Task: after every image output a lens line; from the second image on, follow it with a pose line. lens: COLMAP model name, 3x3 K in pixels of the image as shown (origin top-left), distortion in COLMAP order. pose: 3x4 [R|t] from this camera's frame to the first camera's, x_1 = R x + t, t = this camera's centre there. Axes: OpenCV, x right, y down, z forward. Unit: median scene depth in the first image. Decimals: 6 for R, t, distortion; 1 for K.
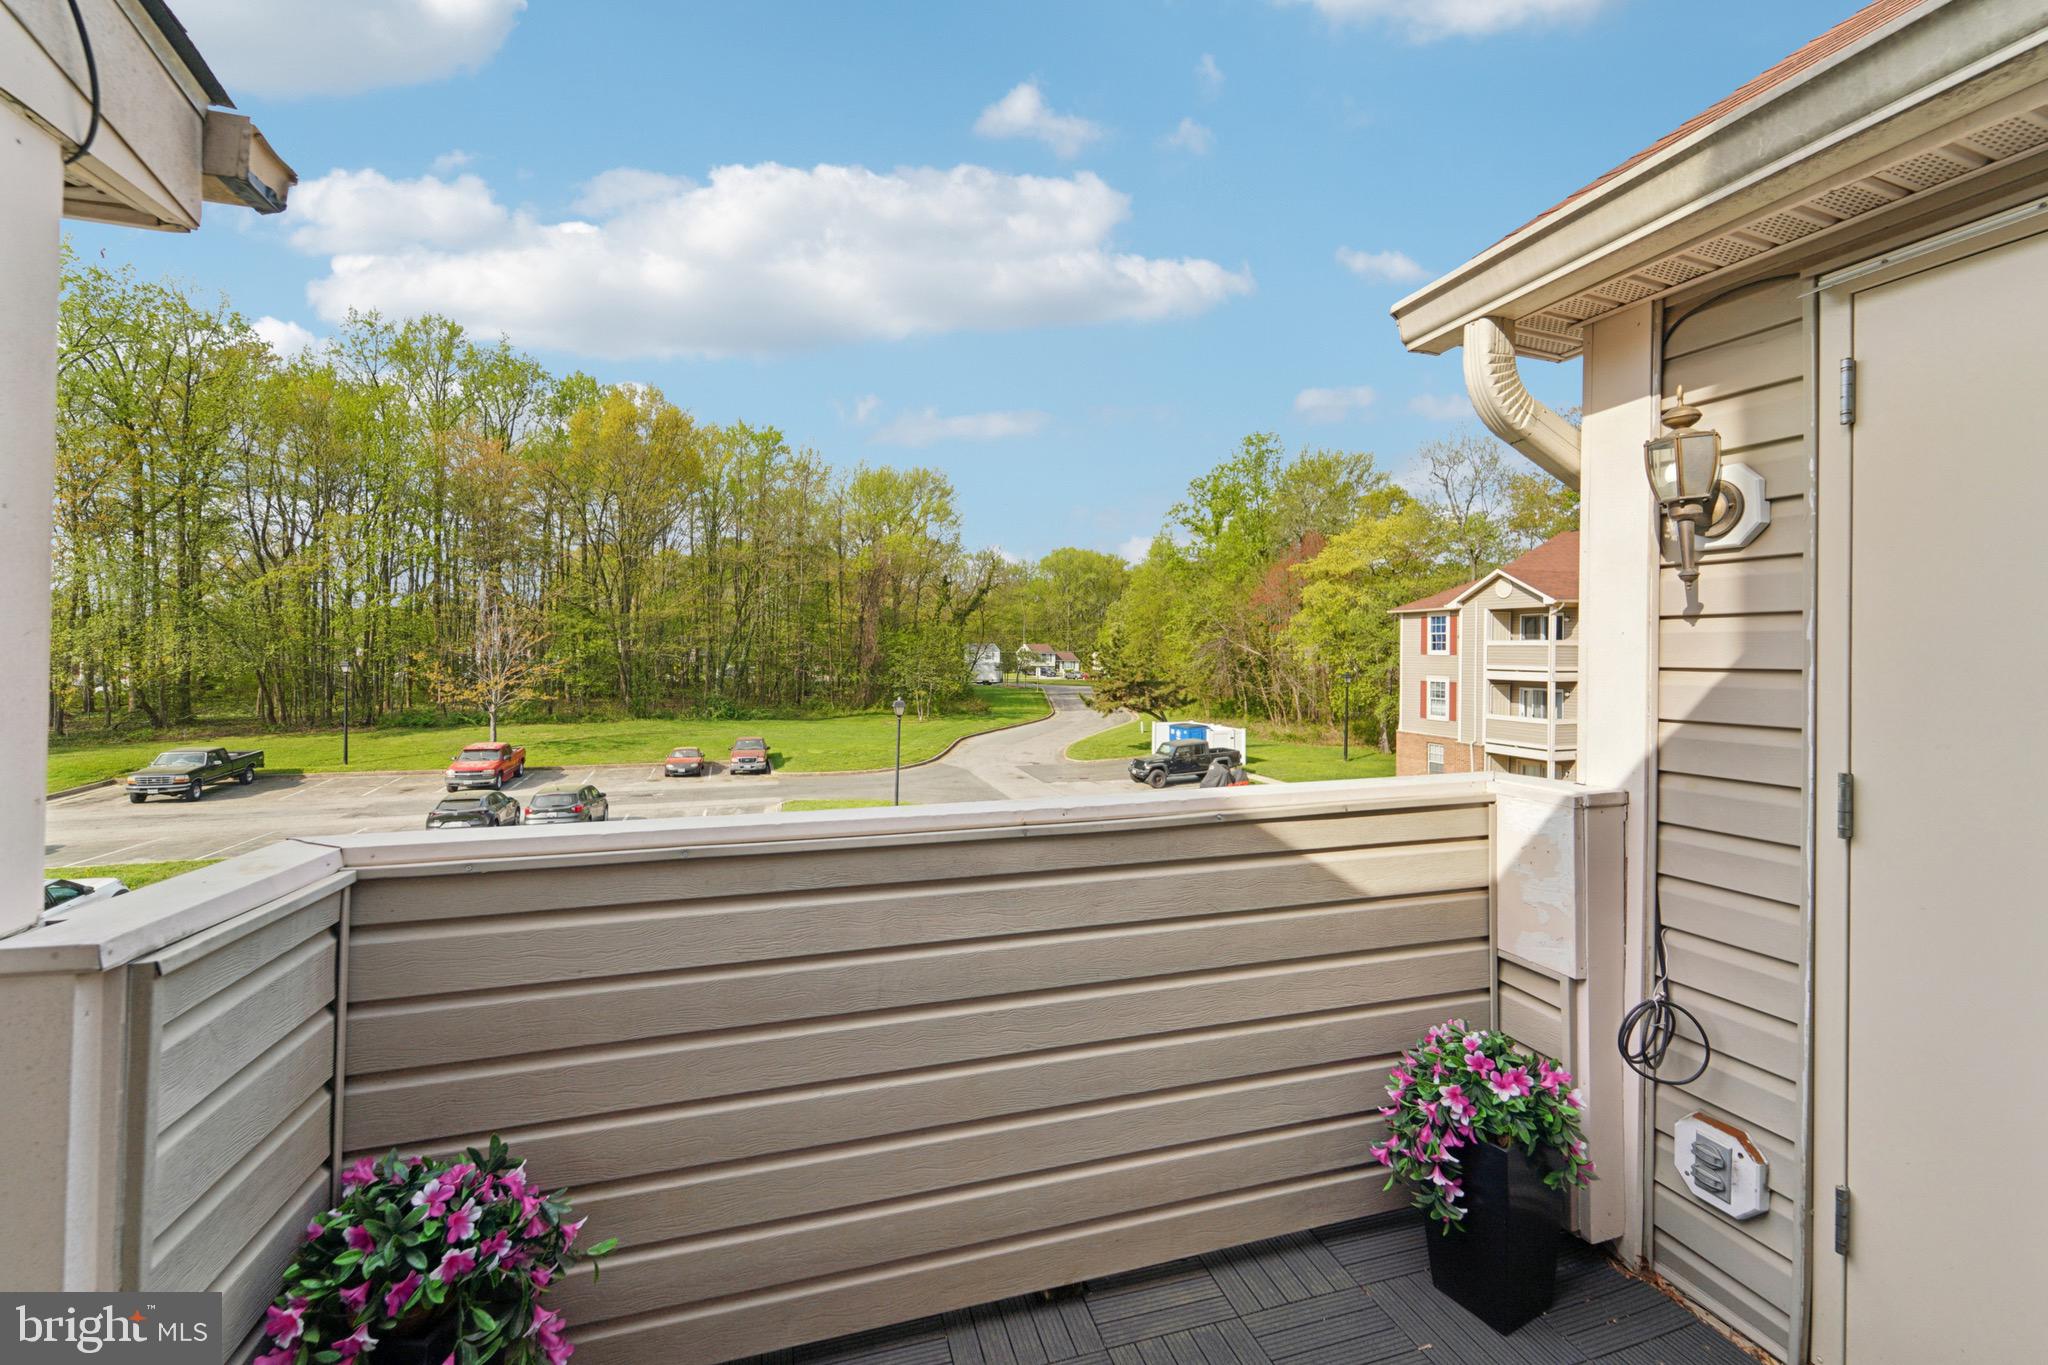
lens RADIAL K [[845.0, 0, 1024.2], [0, 845.0, 648.8], [0, 0, 1]] dist [0.002562, 0.000153]
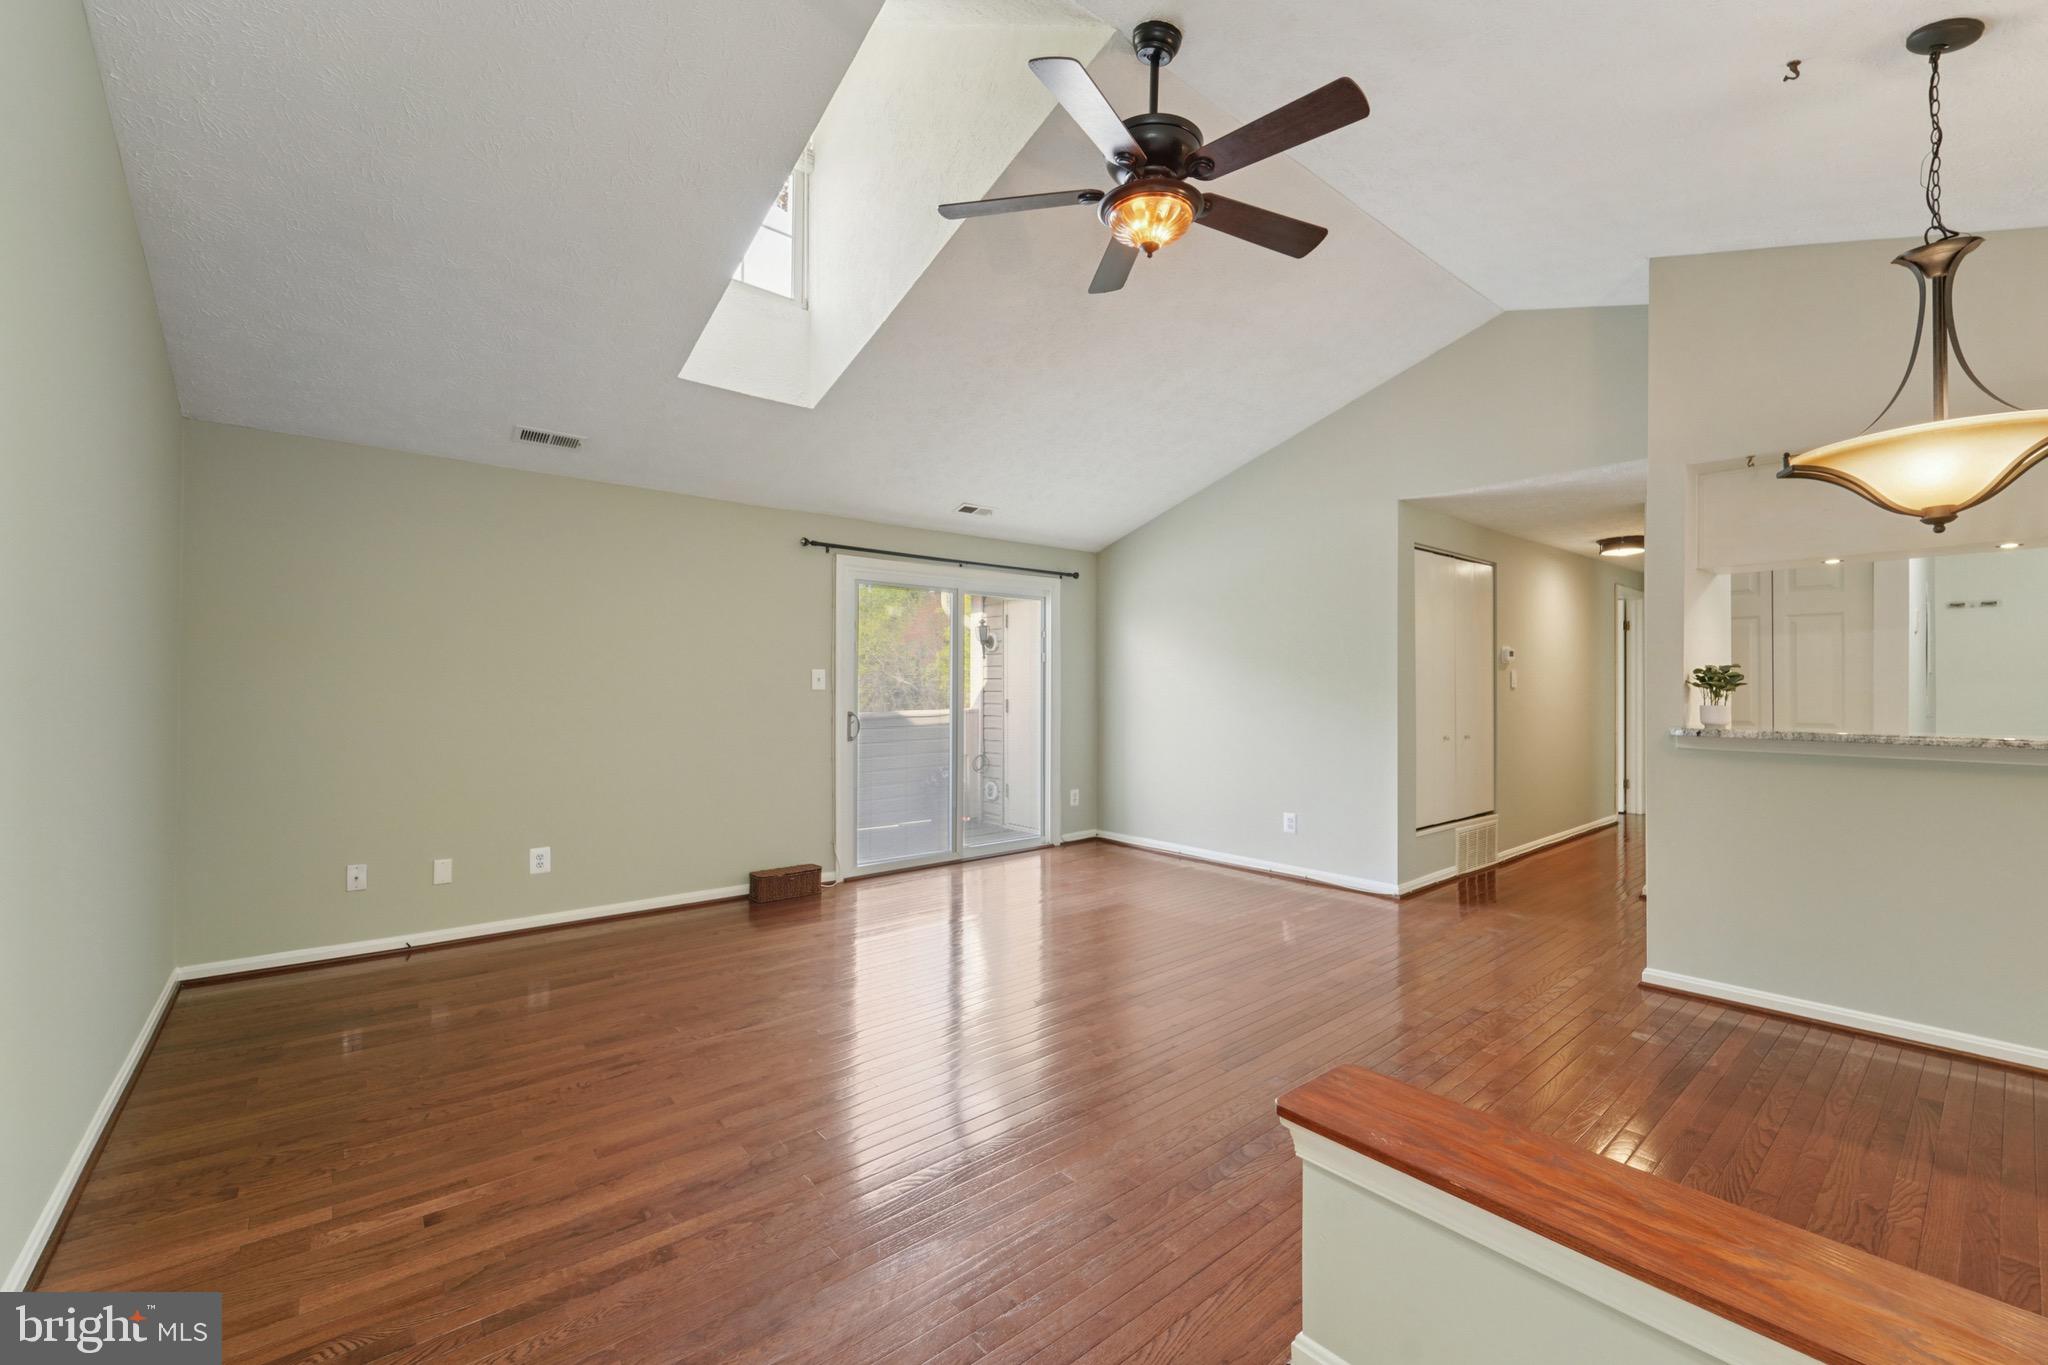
lens RADIAL K [[845.0, 0, 1027.0], [0, 845.0, 684.8], [0, 0, 1]] dist [0.002562, 0.000153]
pose [[0.919620, -0.010075, 0.392681, -0.028433], [0.008420, 0.999947, 0.005938, 0.001345], [-0.392720, -0.002155, 0.919656, -0.120423]]
